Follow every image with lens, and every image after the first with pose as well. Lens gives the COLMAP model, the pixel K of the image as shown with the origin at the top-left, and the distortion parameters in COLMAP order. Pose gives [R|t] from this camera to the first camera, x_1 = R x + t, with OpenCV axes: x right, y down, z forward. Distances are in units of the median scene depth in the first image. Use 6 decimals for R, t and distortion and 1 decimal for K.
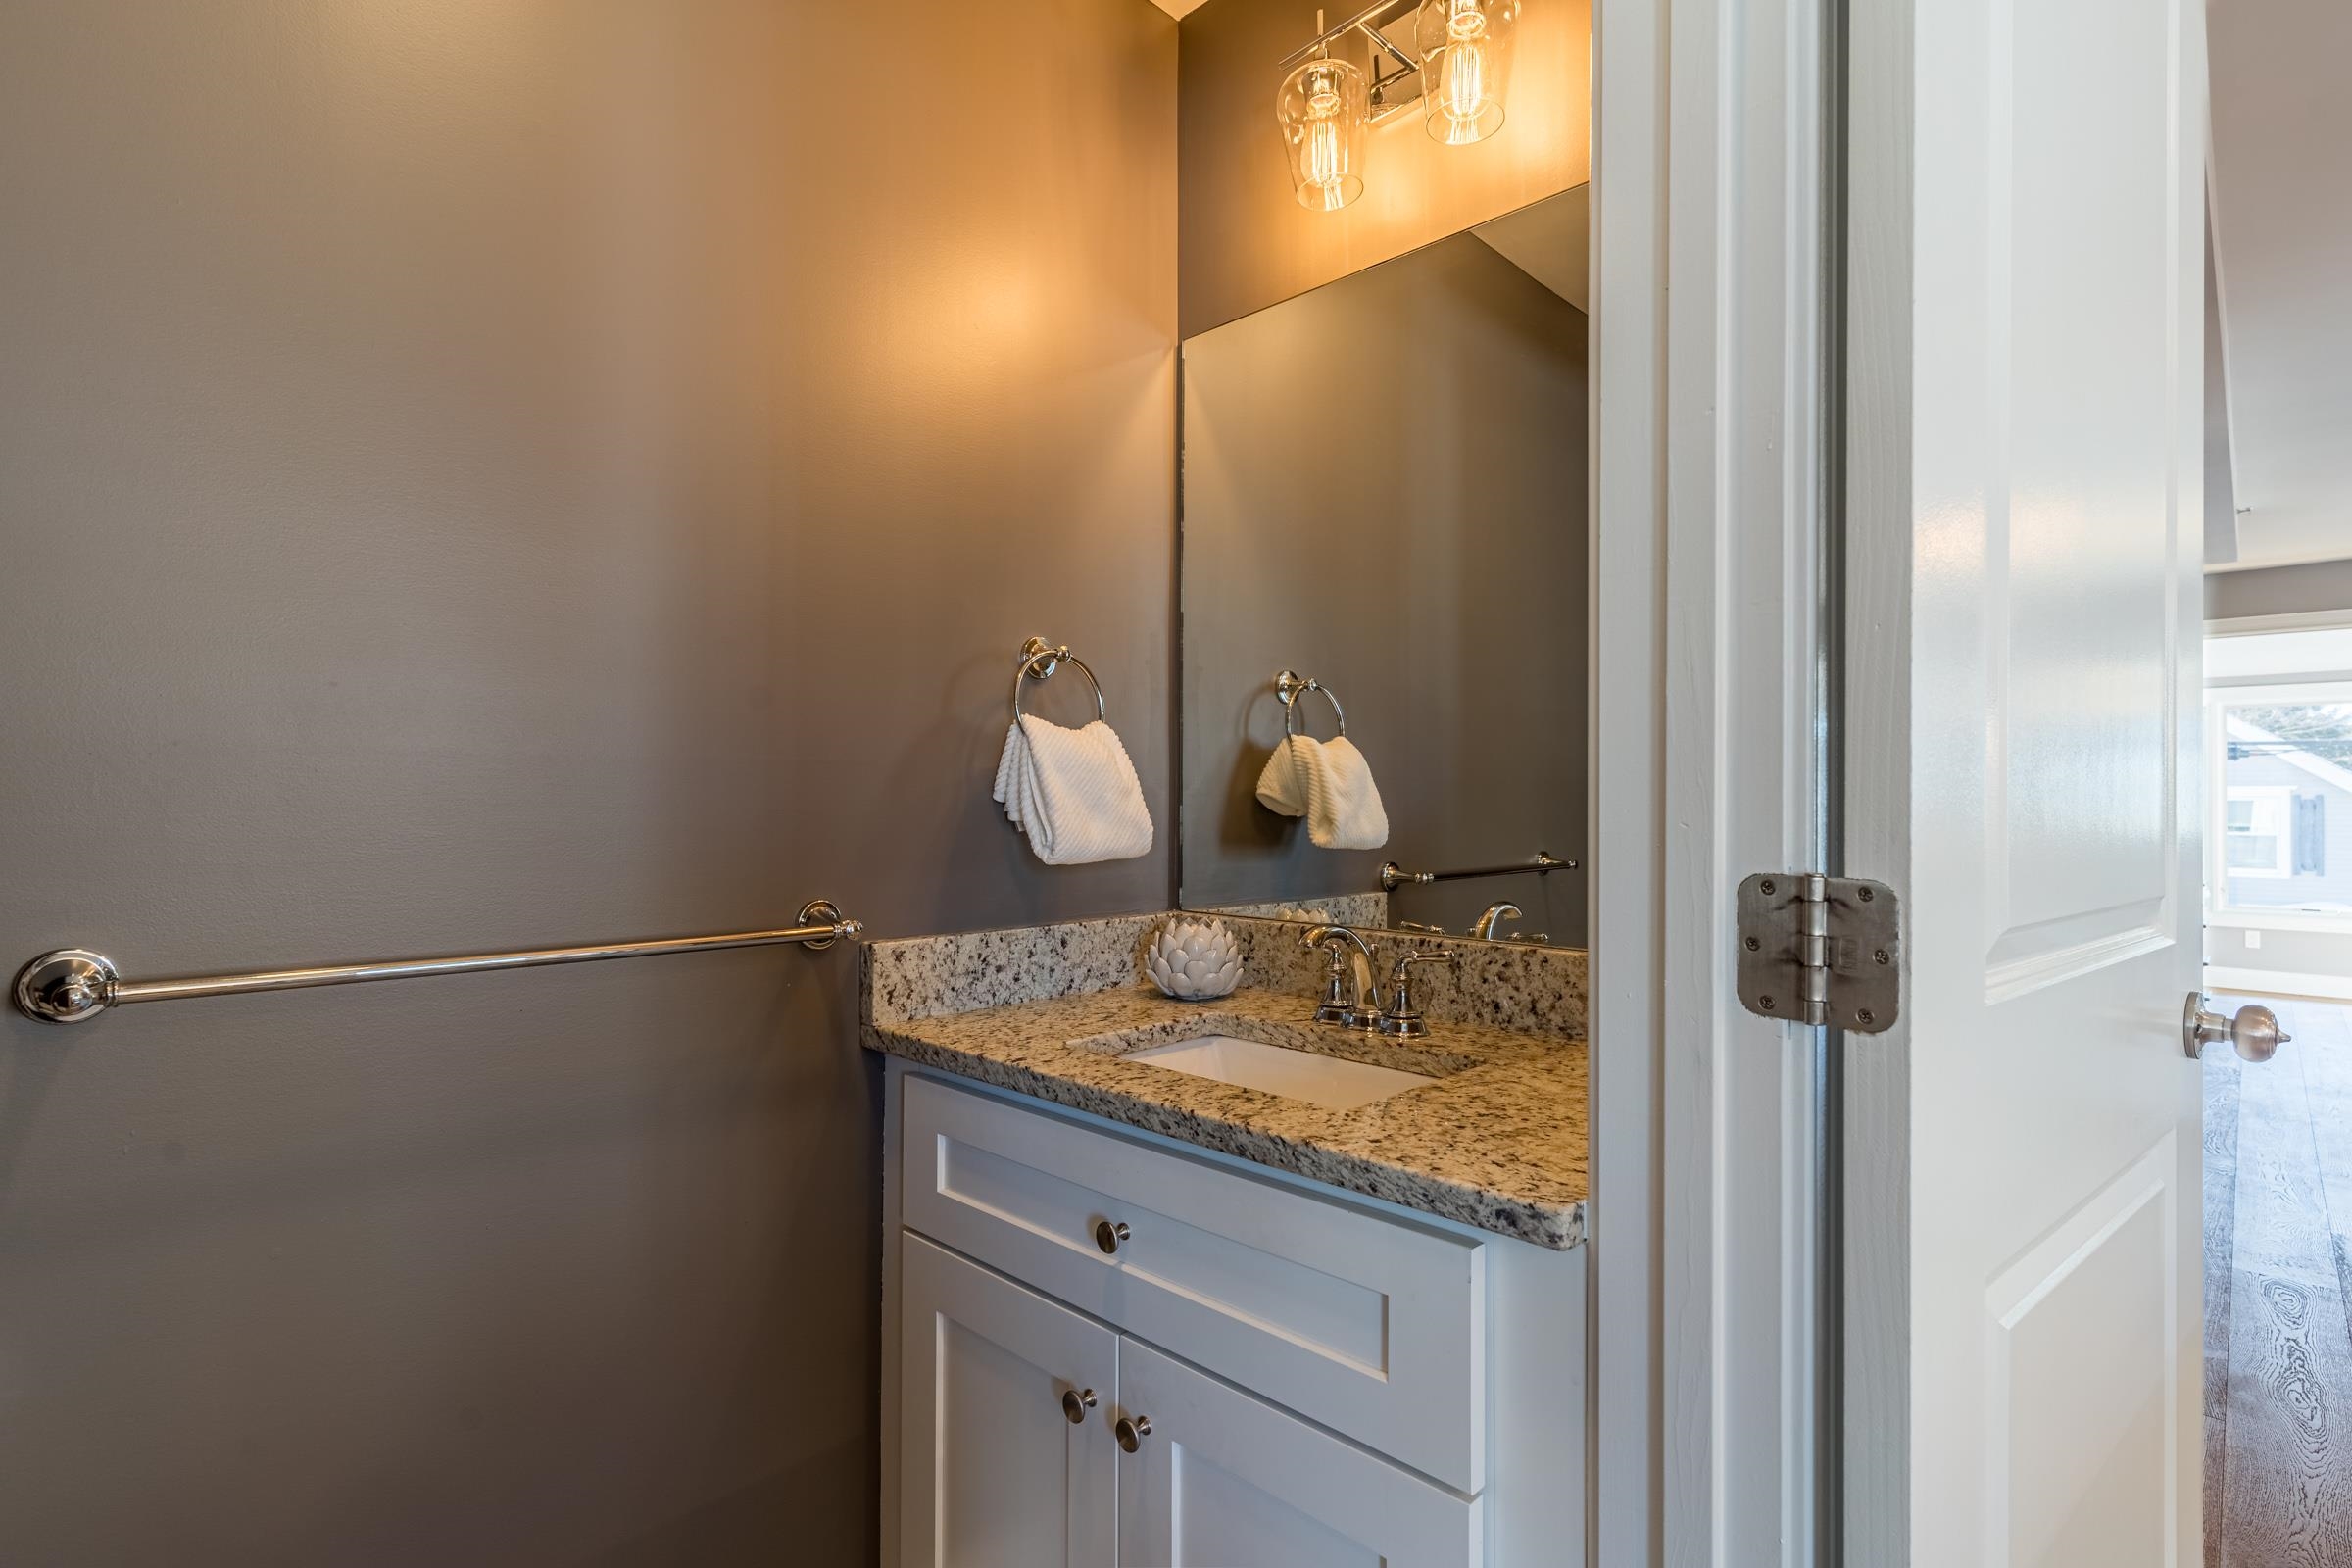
lens RADIAL K [[1124.8, 0, 1178.3], [0, 1124.8, 787.1], [0, 0, 1]] dist [-0.001575, 0.001762]
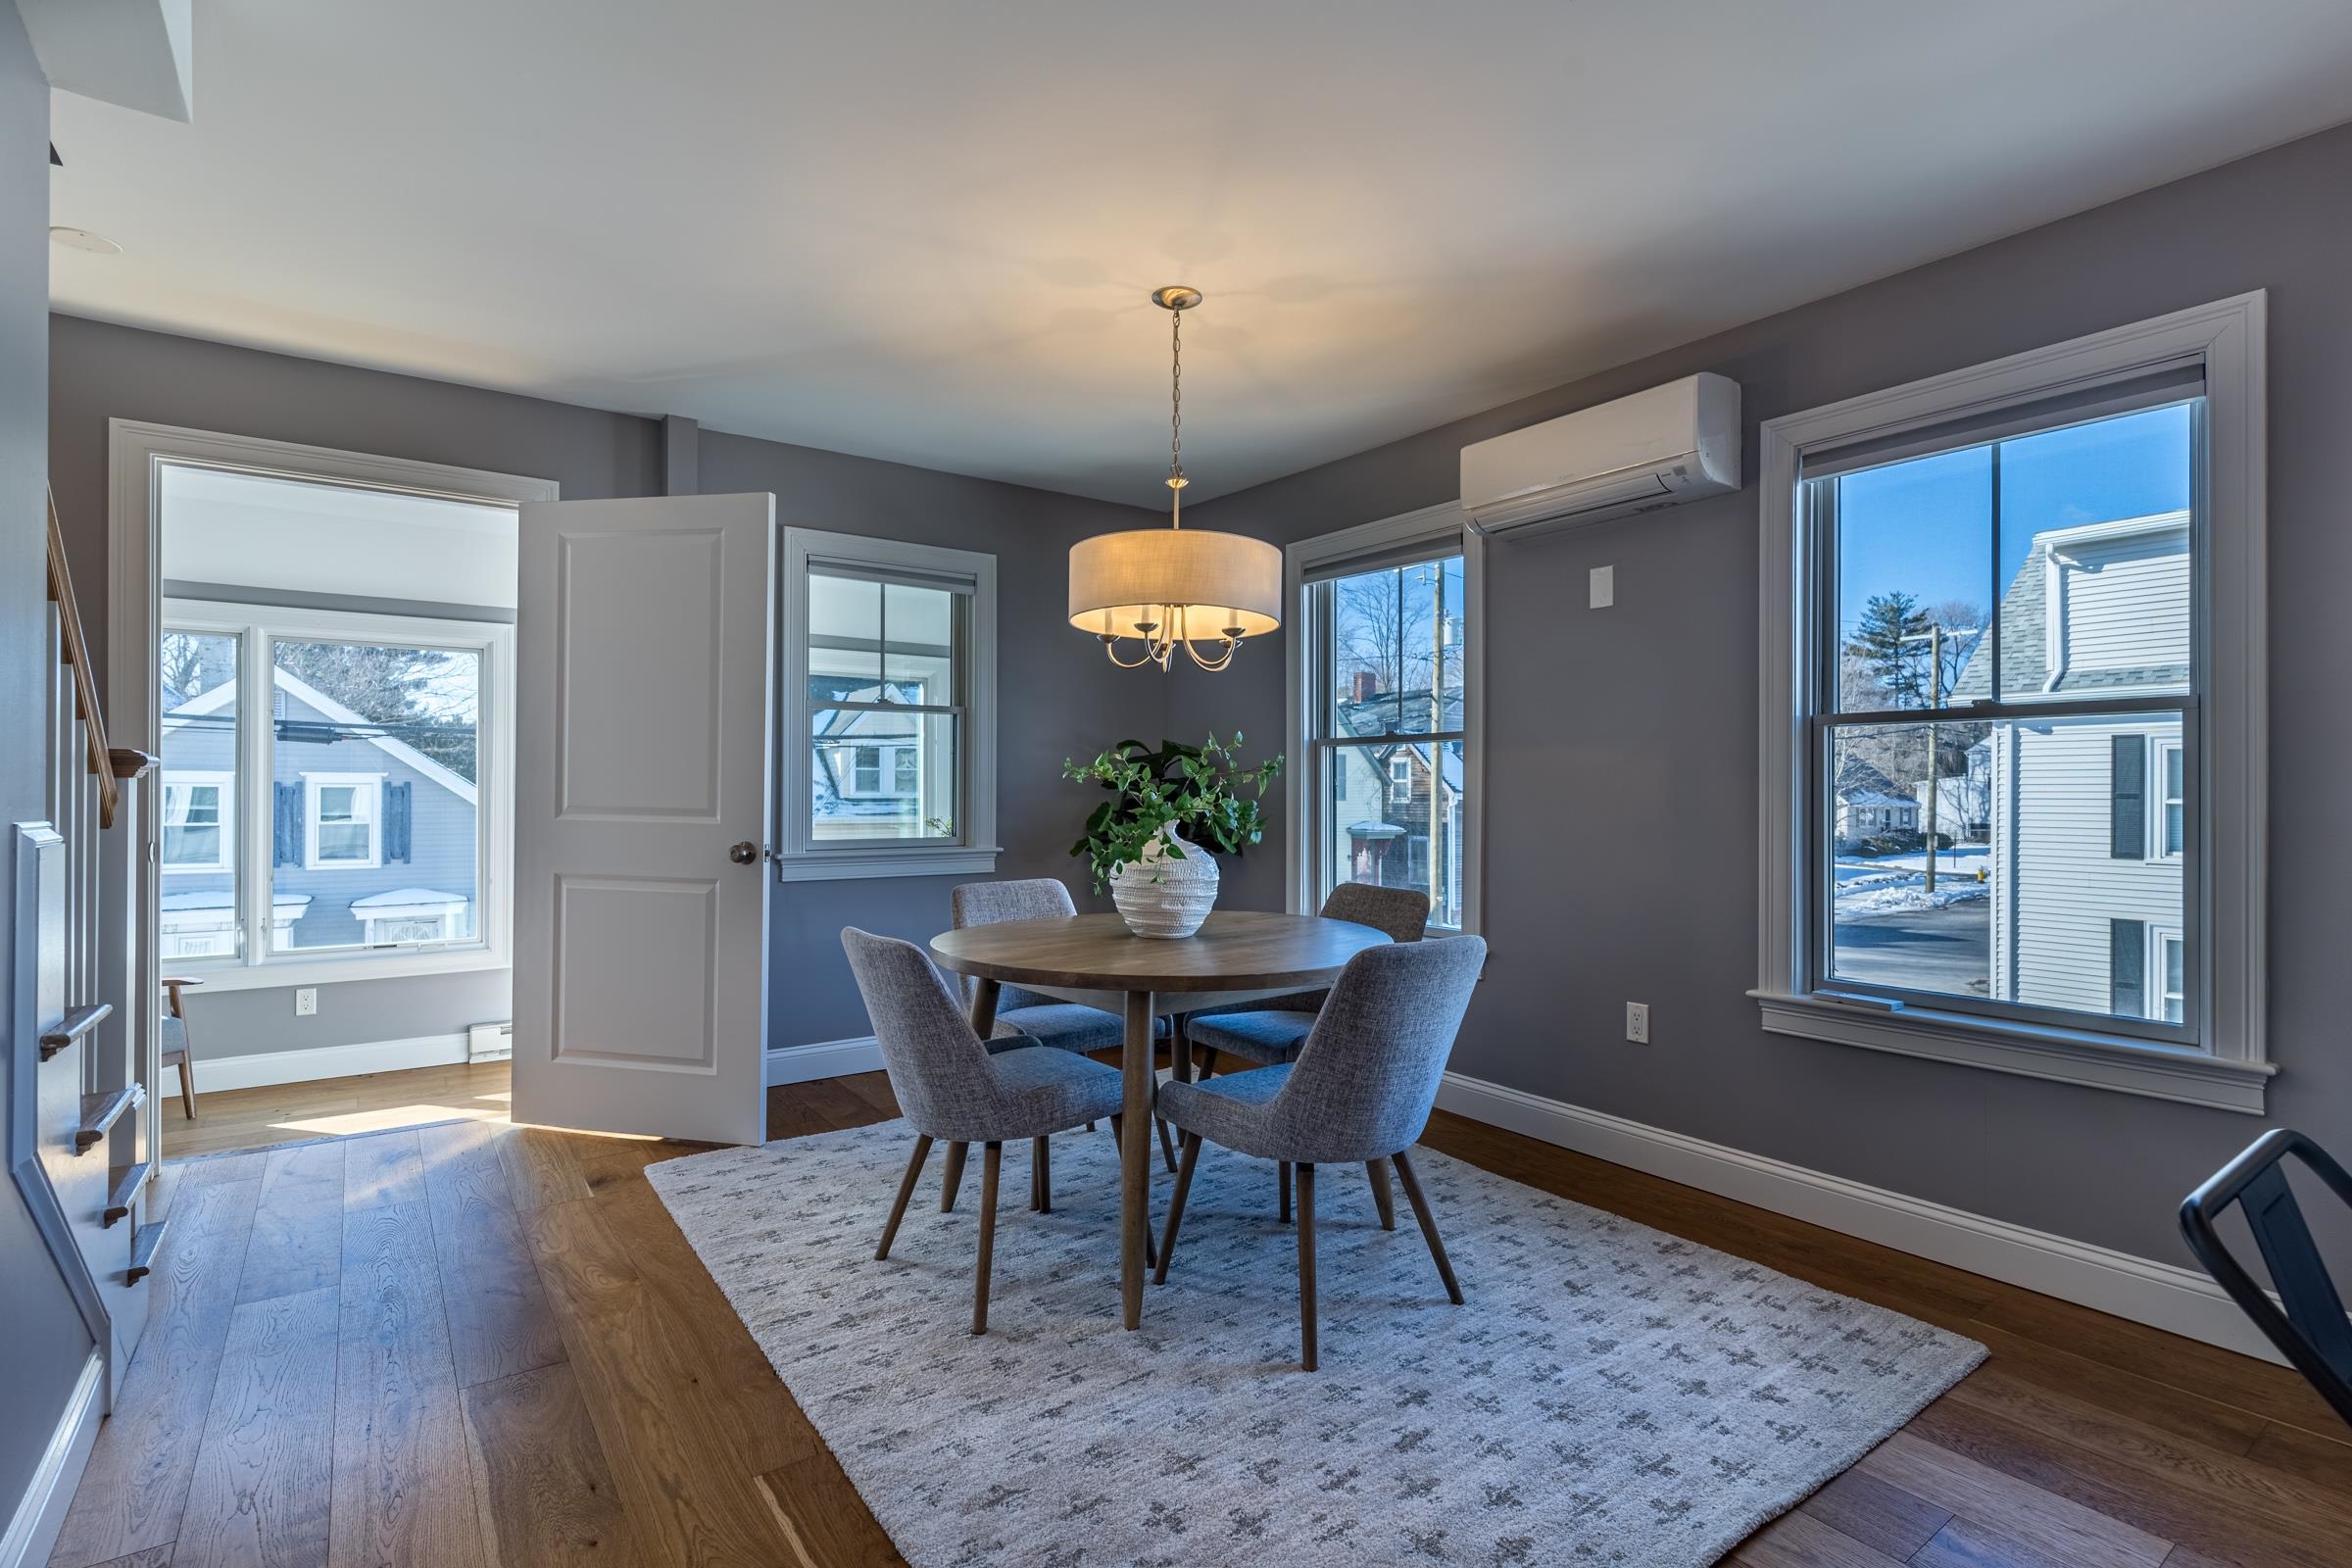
lens RADIAL K [[1124.8, 0, 1191.1], [0, 1124.8, 785.0], [0, 0, 1]] dist [-0.001575, 0.001762]
pose [[0.170273, 0.003661, 0.985390, 0.151843], [-0.012215, 0.999924, -0.001604, 0.002649], [-0.985321, -0.011764, 0.170305, 0.147045]]
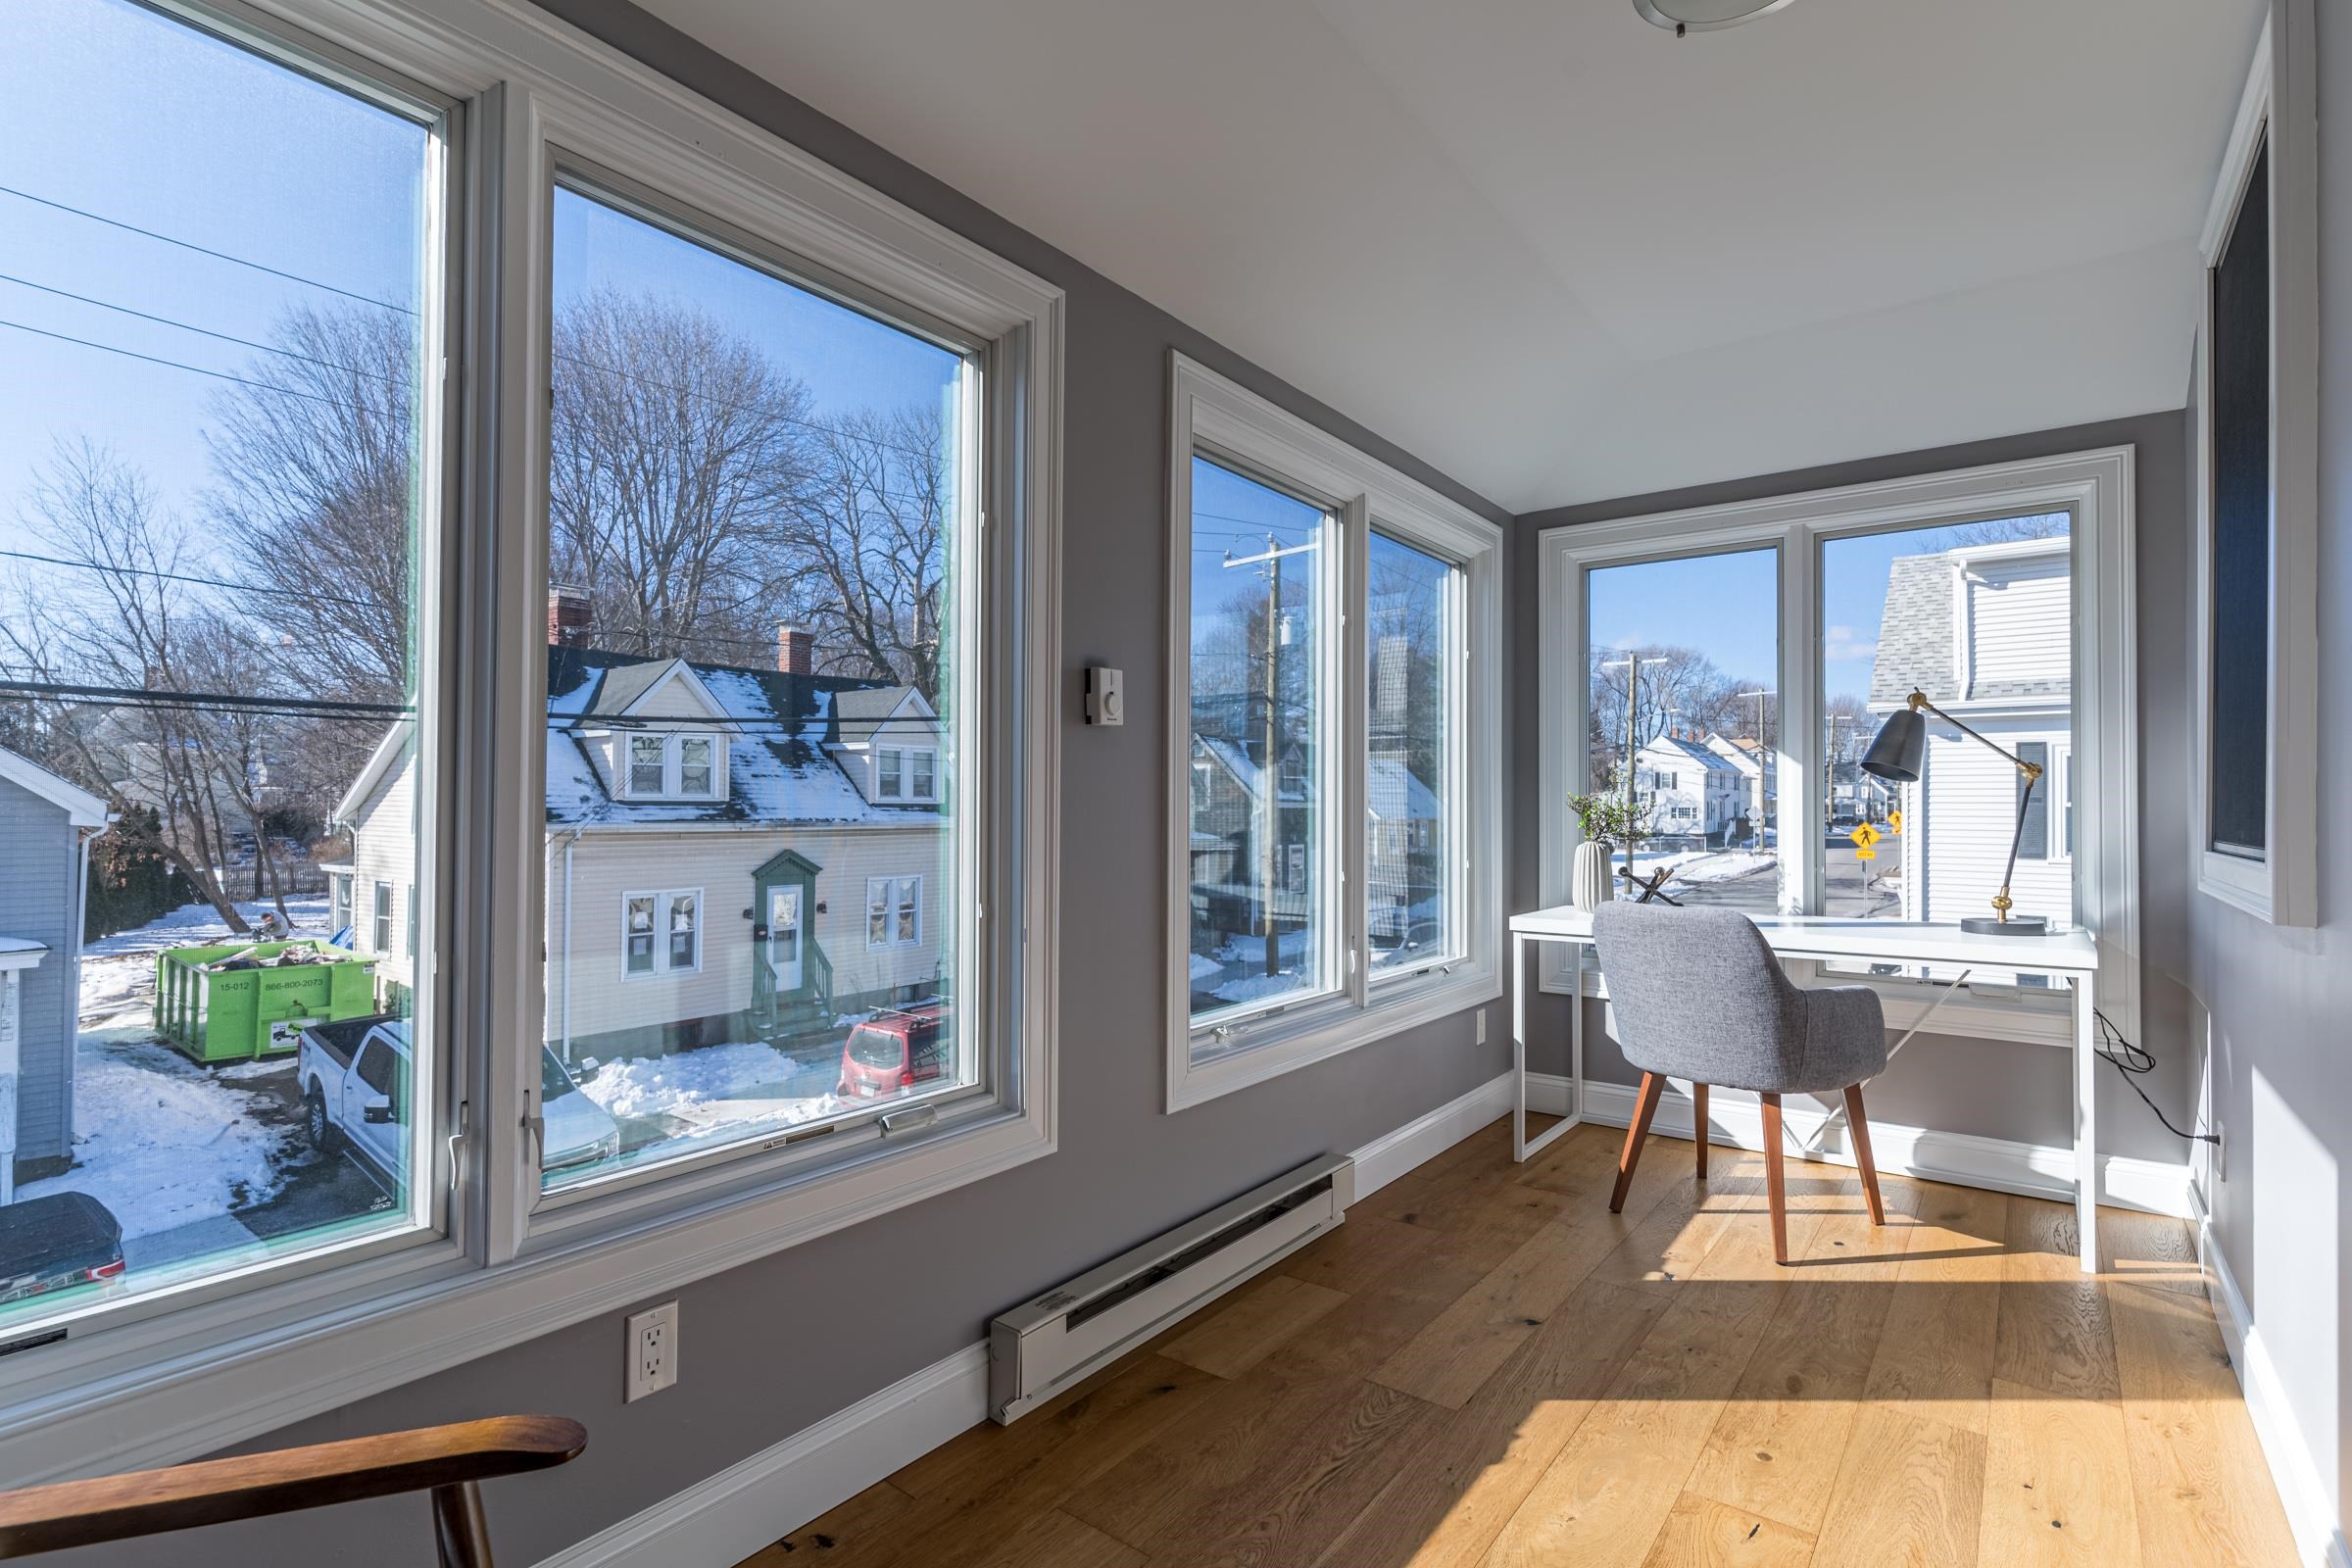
lens RADIAL K [[1124.8, 0, 1192.2], [0, 1124.8, 787.4], [0, 0, 1]] dist [-0.001575, 0.001762]
pose [[-0.131595, 0.014249, 0.991201, 0.276000], [-0.016369, 0.999729, -0.016545, 0.014786], [-0.991168, -0.018402, -0.131326, 0.343783]]
